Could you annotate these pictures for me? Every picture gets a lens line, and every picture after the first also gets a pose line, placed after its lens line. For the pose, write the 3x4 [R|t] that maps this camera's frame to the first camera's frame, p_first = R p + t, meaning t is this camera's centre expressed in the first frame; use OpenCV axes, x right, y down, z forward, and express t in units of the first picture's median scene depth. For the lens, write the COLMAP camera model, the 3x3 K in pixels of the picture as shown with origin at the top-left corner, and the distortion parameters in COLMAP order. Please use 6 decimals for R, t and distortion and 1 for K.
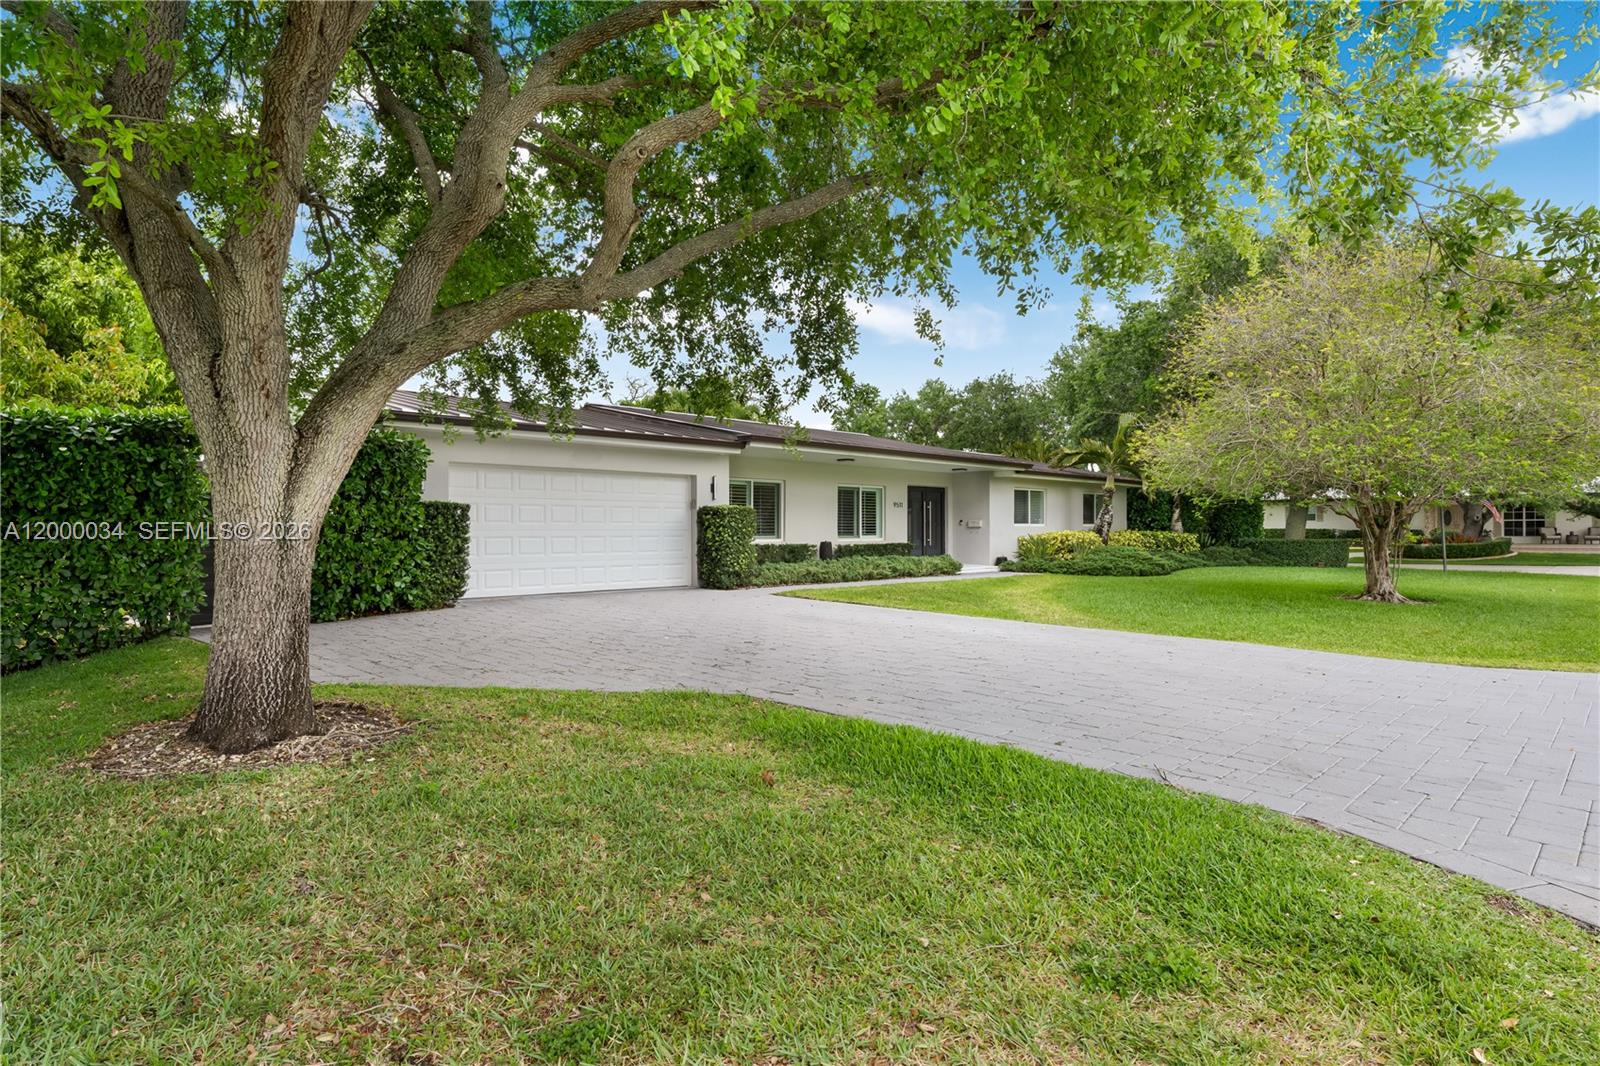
lens RADIAL K [[861.1, 0, 802.3], [0, 861.1, 531.5], [0, 0, 1]] dist [0.001164, 0.000027]
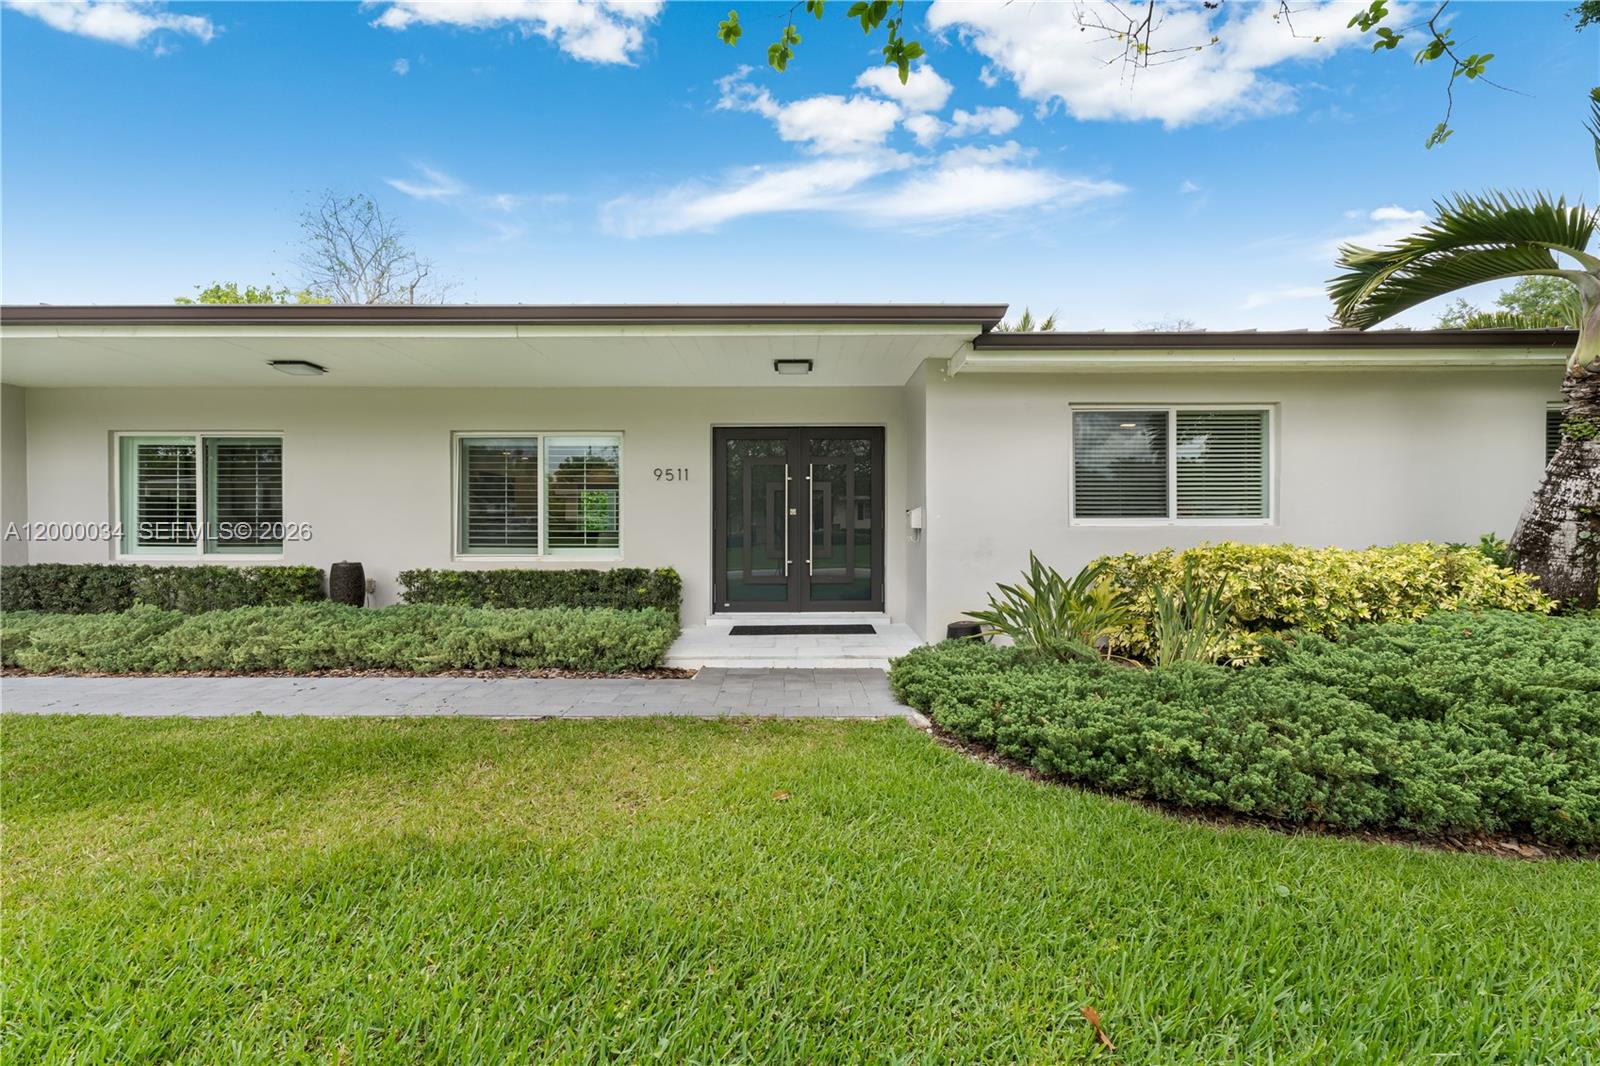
lens RADIAL K [[728.1, 0, 804.2], [0, 728.1, 527.3], [0, 0, 1]] dist [0.003059, -0.000229]
pose [[0.690829, 0.004470, -0.723005, 0.432097], [-0.002821, 0.999990, 0.003486, -0.008057], [0.723013, -0.000368, 0.690834, 0.856585]]
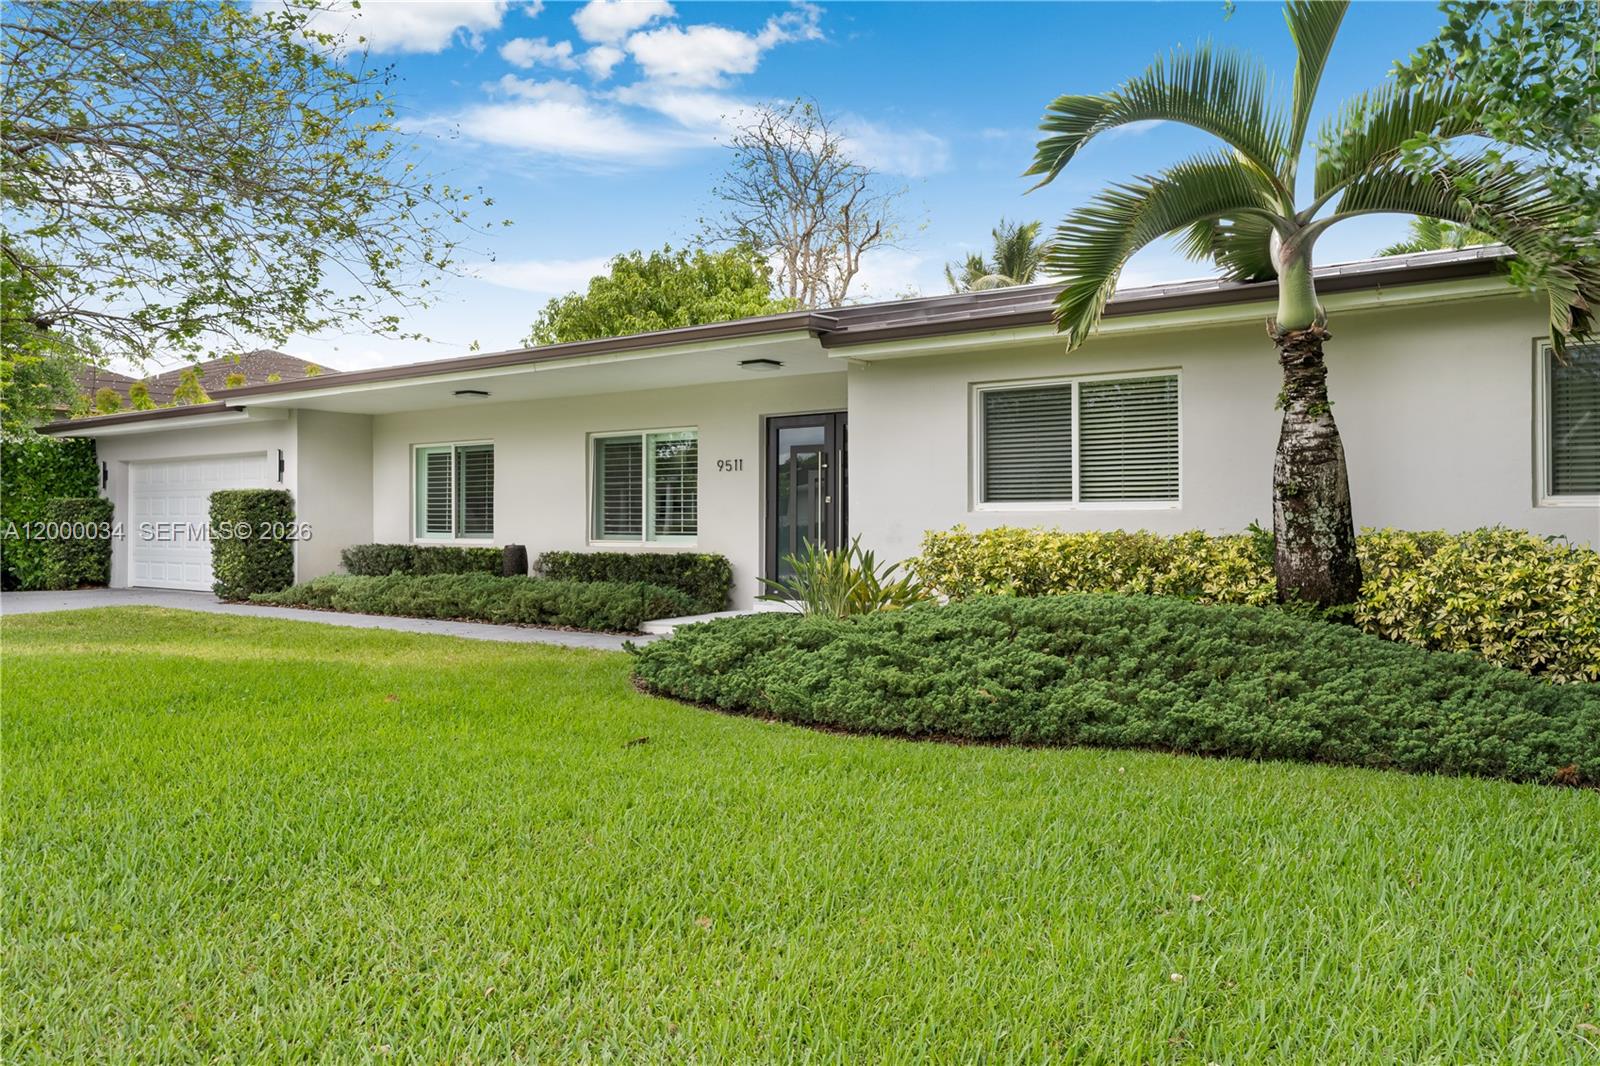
lens RADIAL K [[1300.8, 0, 791.9], [0, 1300.8, 532.1], [0, 0, 1]] dist [0.003706, 0.014167]
pose [[0.086322, 0.006207, -0.996248, 0.812348], [-0.004268, 0.999974, 0.005860, -0.002106], [0.996258, 0.003746, 0.086346, 1.036972]]
